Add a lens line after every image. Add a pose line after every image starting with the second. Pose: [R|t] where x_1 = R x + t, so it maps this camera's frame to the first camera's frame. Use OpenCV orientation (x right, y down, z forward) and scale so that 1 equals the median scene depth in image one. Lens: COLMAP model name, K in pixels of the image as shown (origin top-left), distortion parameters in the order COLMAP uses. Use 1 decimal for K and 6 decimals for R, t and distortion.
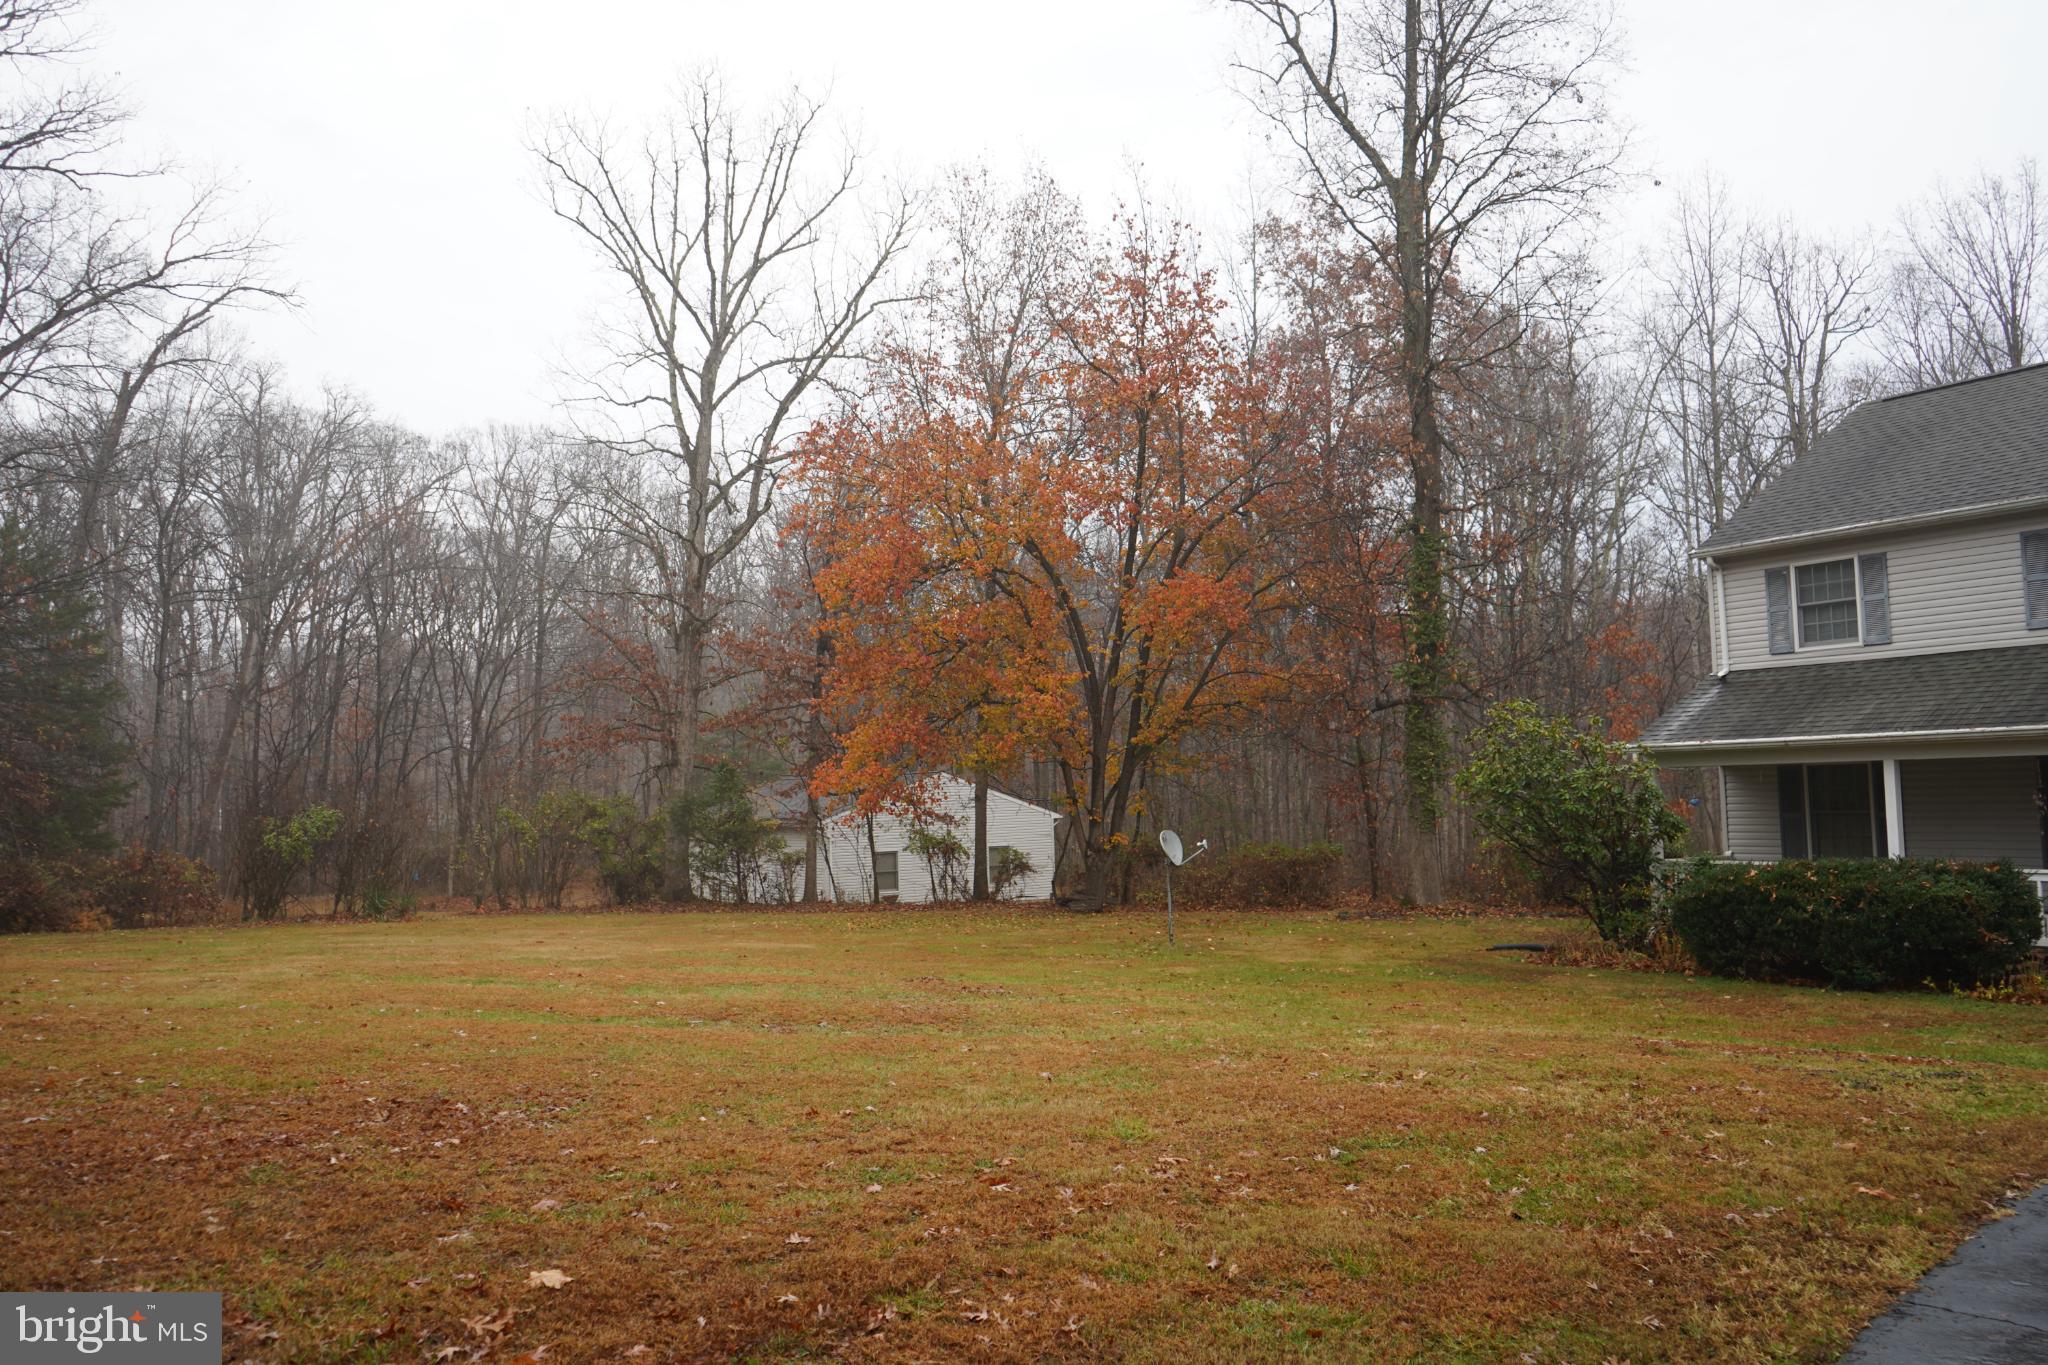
lens RADIAL K [[1640.4, 0, 1024.0], [0, 1640.4, 680.0], [0, 0, 1]] dist [-0.007676, 0.001123]
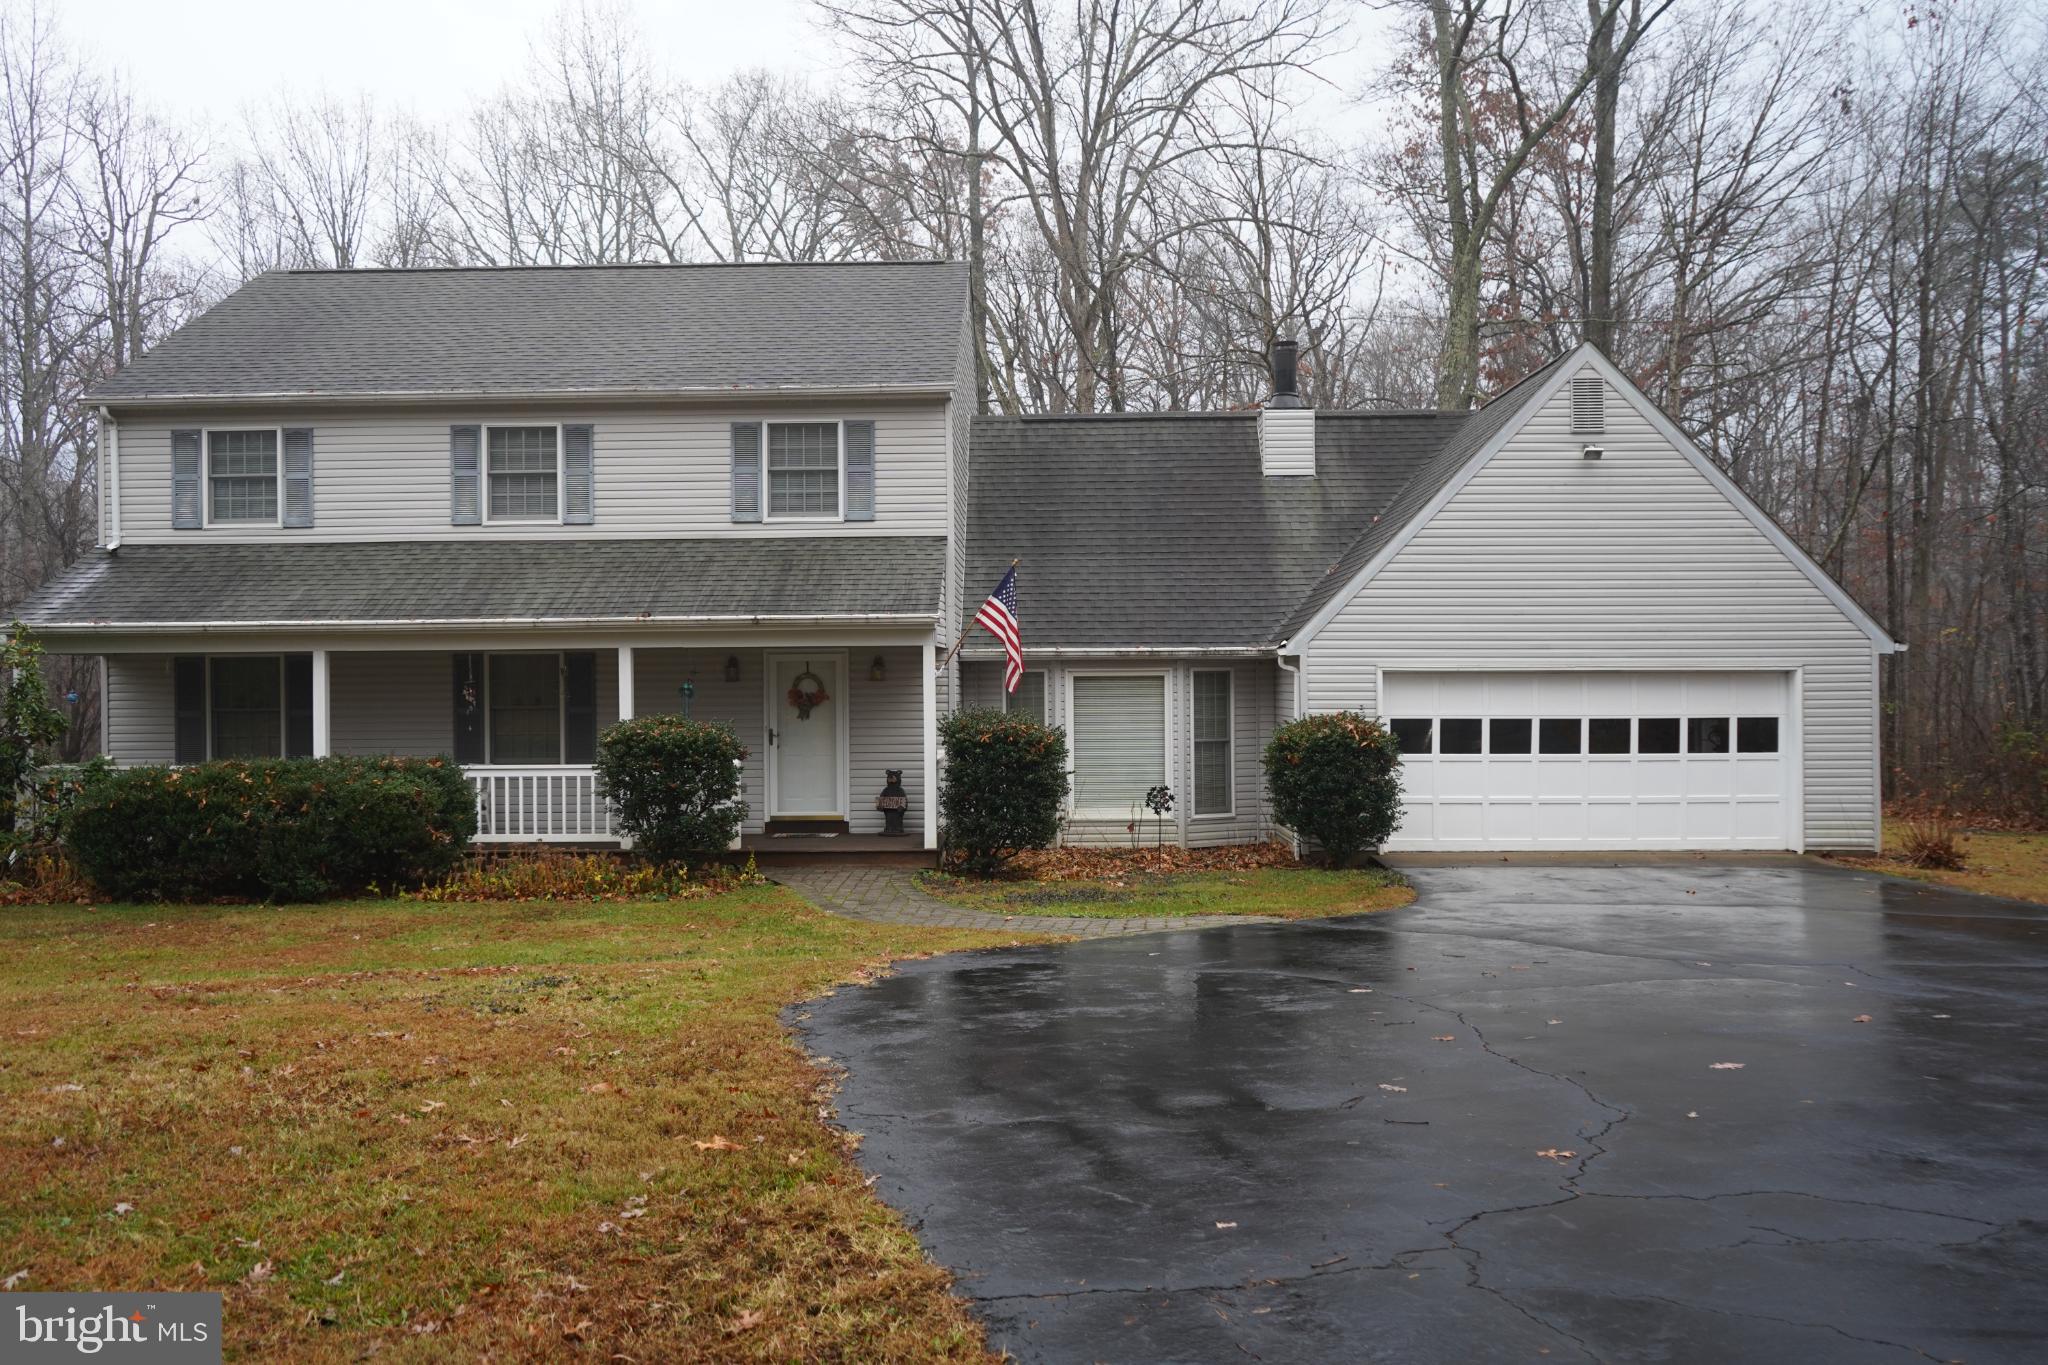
lens RADIAL K [[1640.4, 0, 1026.7], [0, 1640.4, 688.0], [0, 0, 1]] dist [-0.007676, 0.001123]
pose [[0.558572, 0.017931, 0.829262, -0.010415], [-0.064090, 0.997710, 0.021596, 0.021736], [-0.826976, -0.065210, 0.558443, 0.141042]]
